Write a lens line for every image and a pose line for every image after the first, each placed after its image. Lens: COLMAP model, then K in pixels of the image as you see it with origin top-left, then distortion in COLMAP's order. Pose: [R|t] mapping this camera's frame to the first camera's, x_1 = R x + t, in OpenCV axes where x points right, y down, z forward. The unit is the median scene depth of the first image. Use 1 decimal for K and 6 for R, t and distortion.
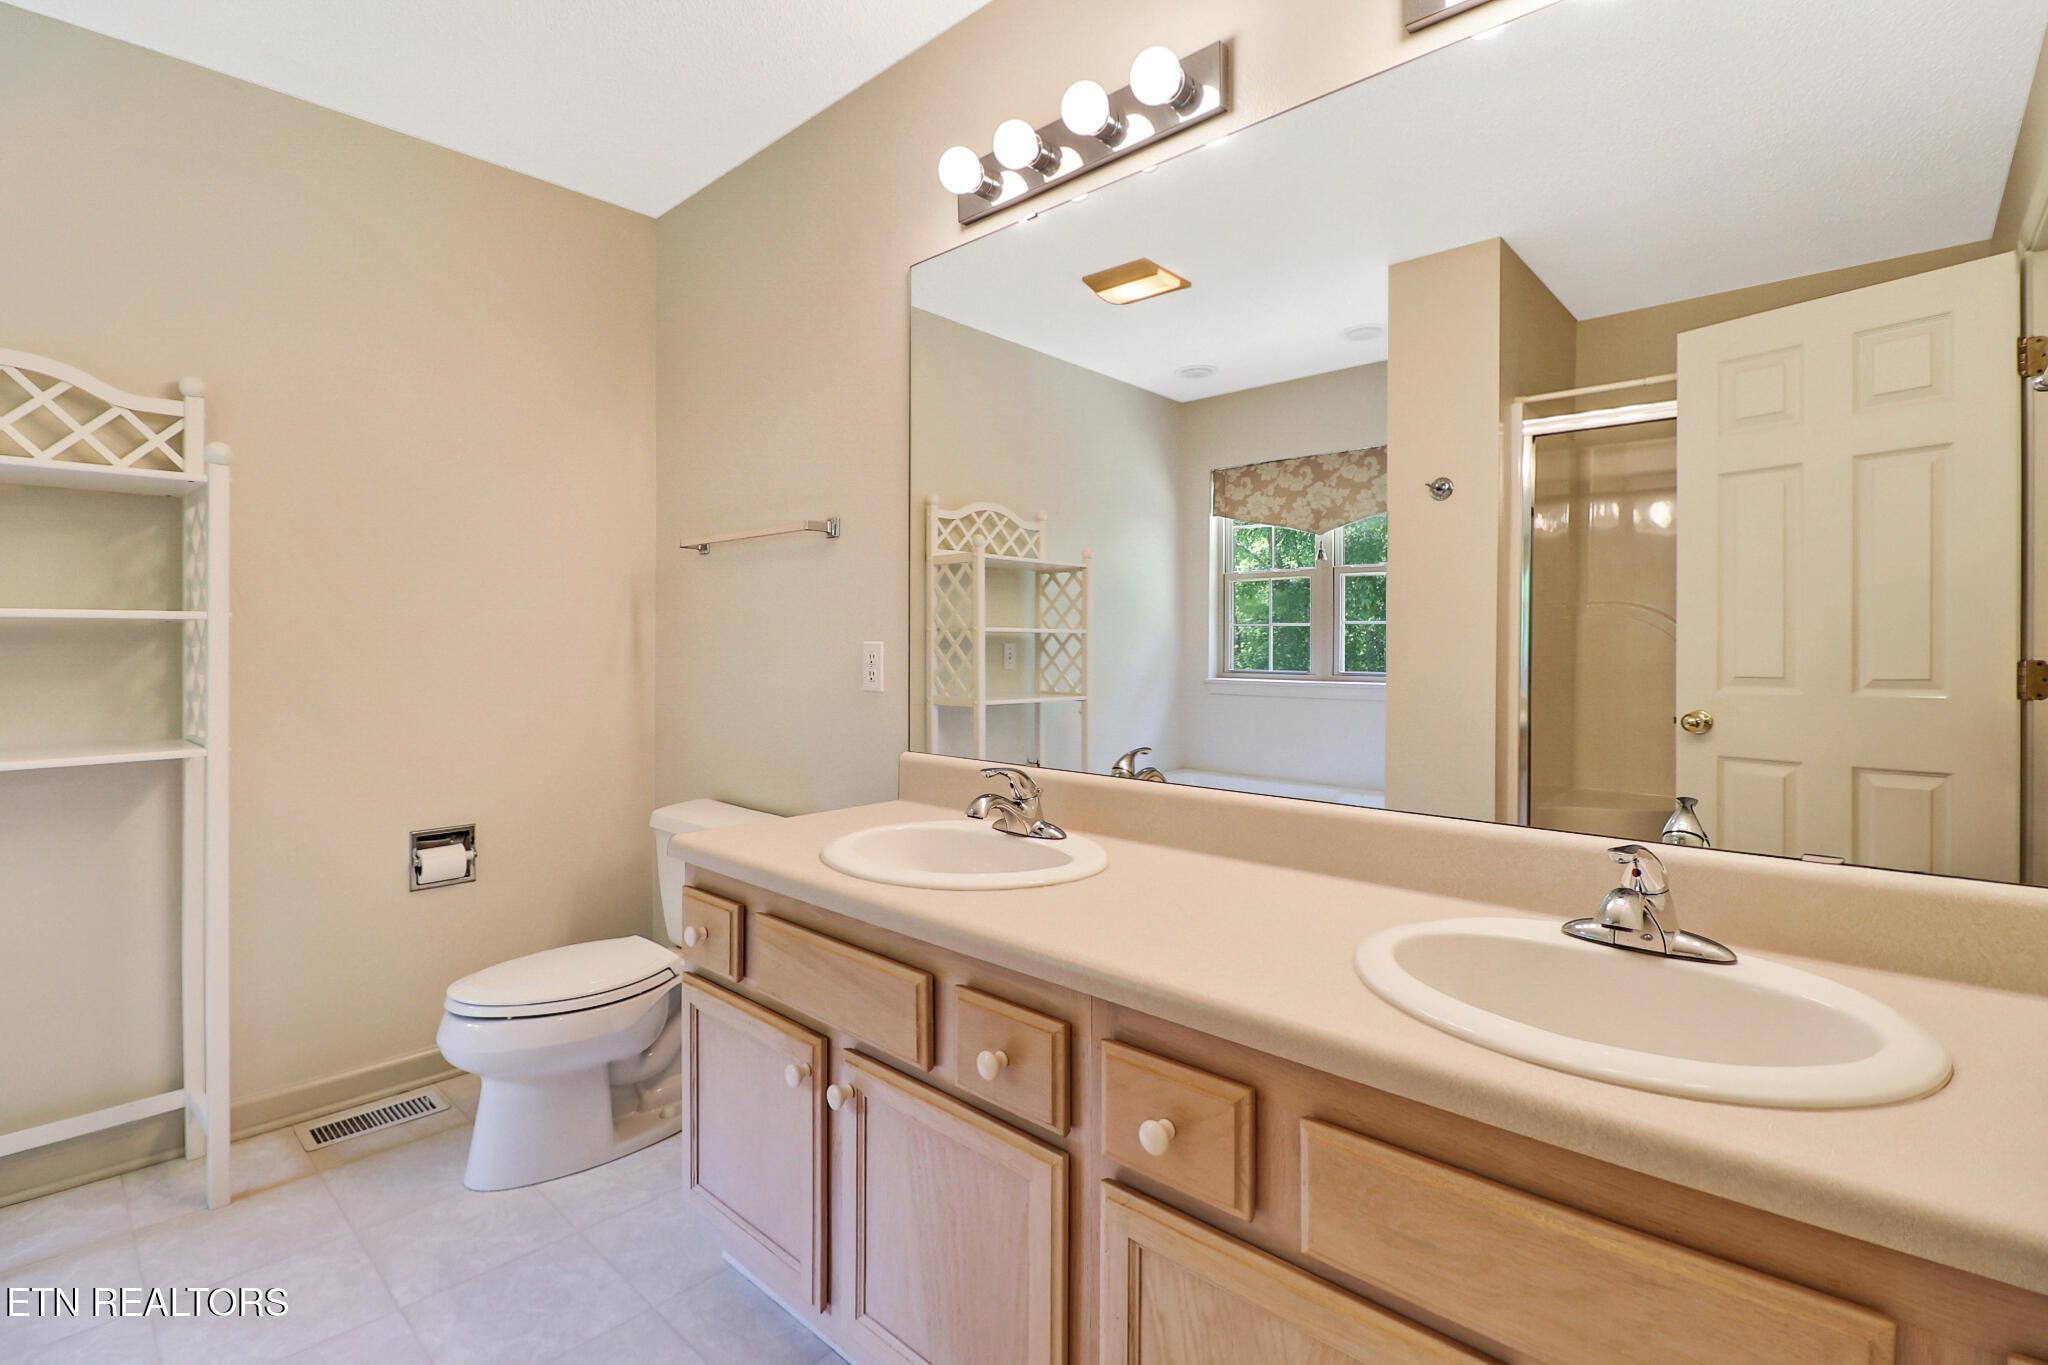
lens RADIAL K [[945.0, 0, 1016.0], [0, 945.0, 662.6], [0, 0, 1]] dist [-0.016295, -0.001878]
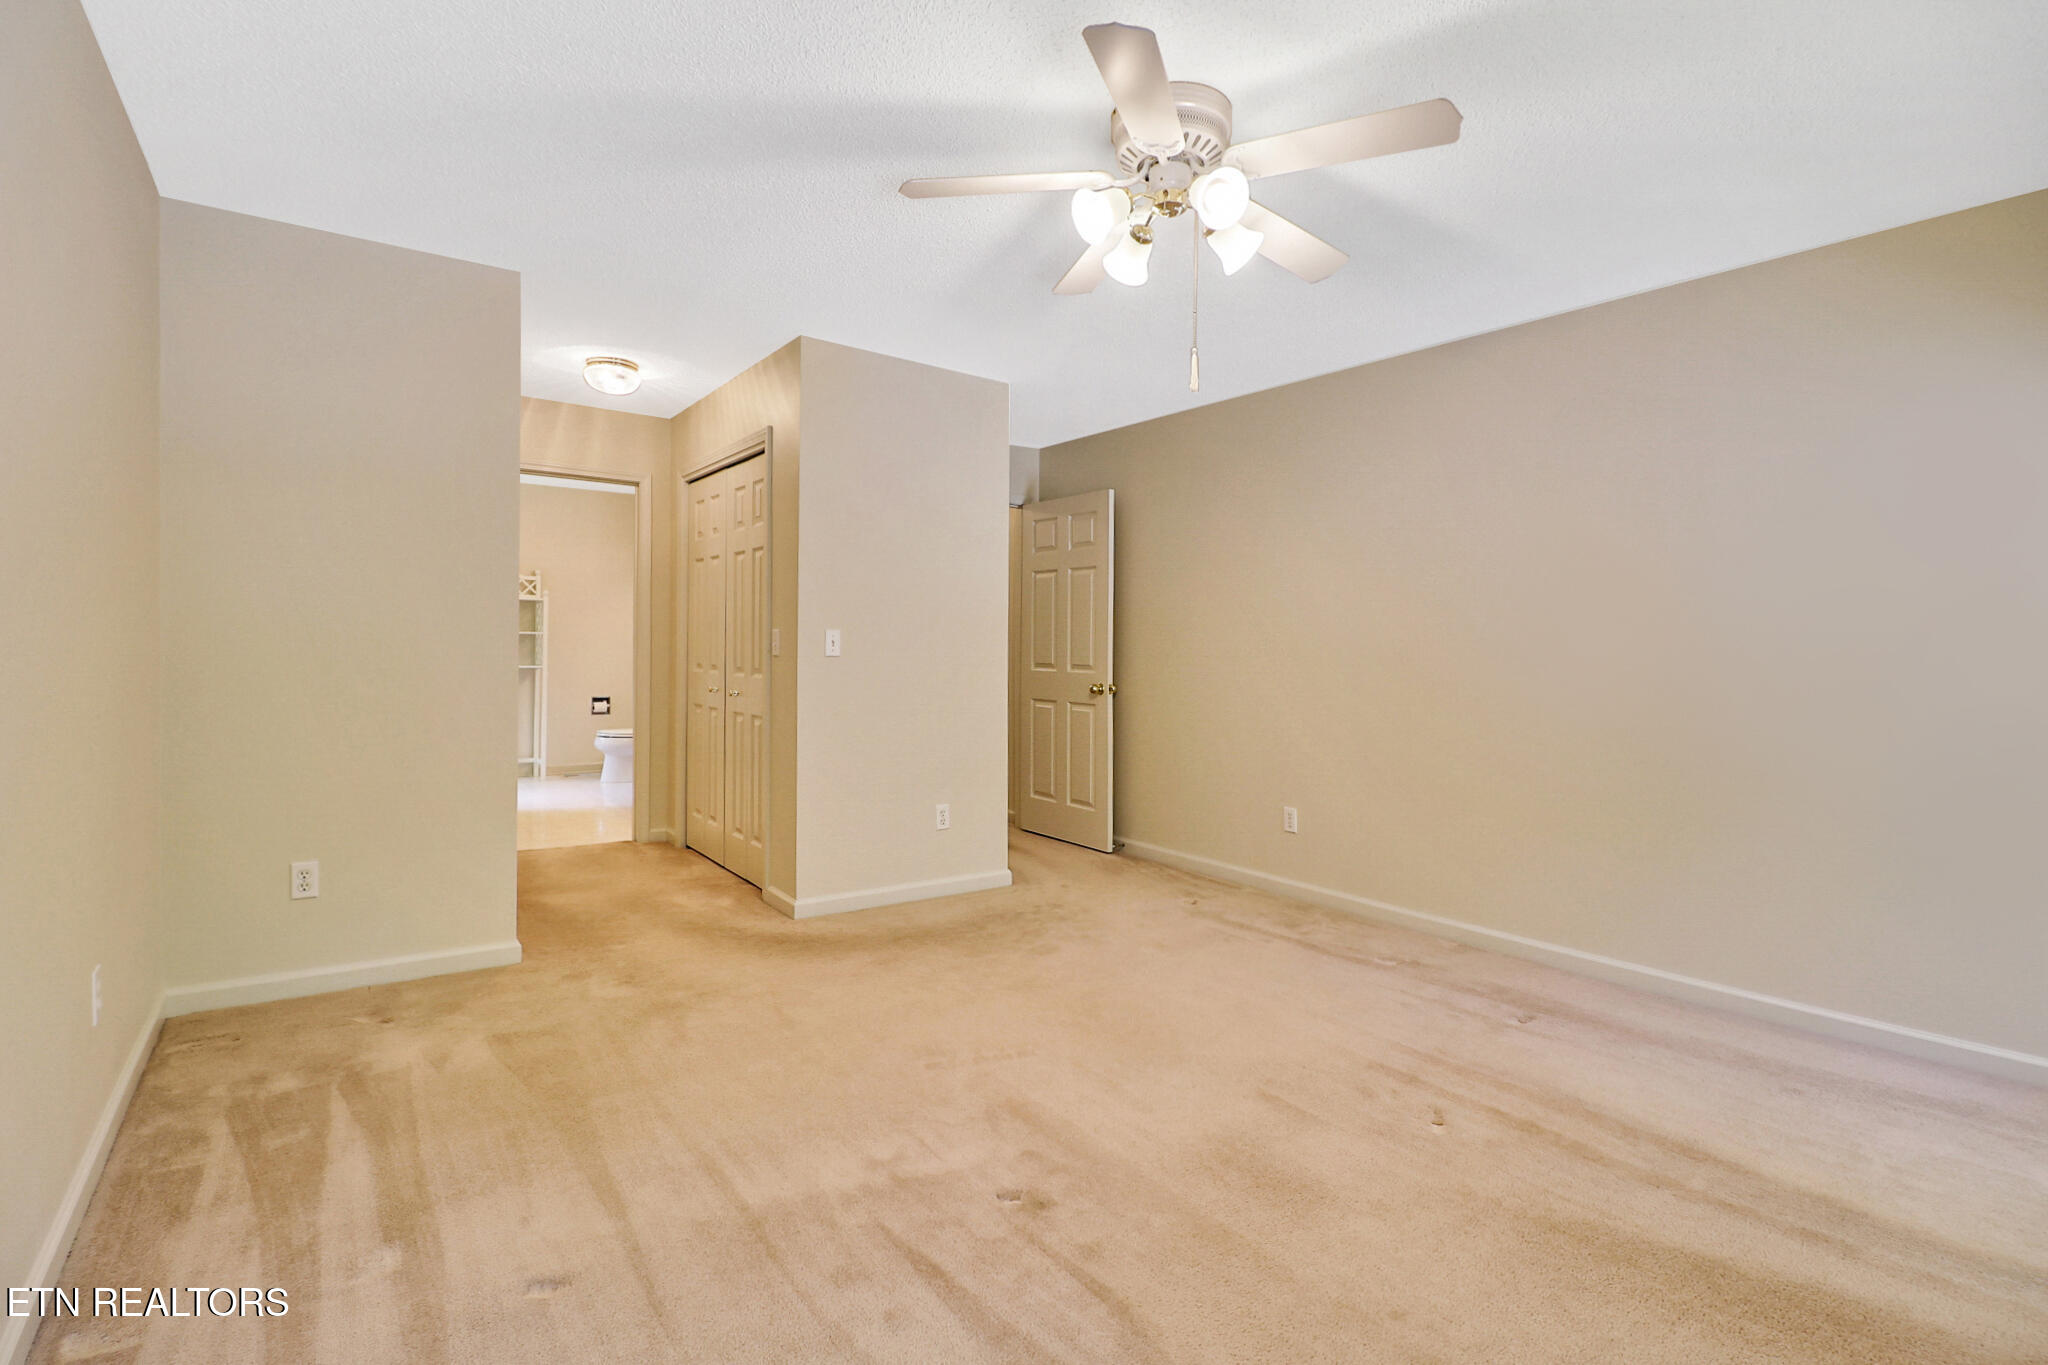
lens RADIAL K [[945.0, 0, 1025.9], [0, 945.0, 674.9], [0, 0, 1]] dist [-0.016295, -0.001878]
pose [[0.982897, 0.013216, -0.183679, 1.818340], [-0.011849, 0.999893, 0.008540, 0.068321], [0.183773, -0.006217, 0.982949, -2.455599]]
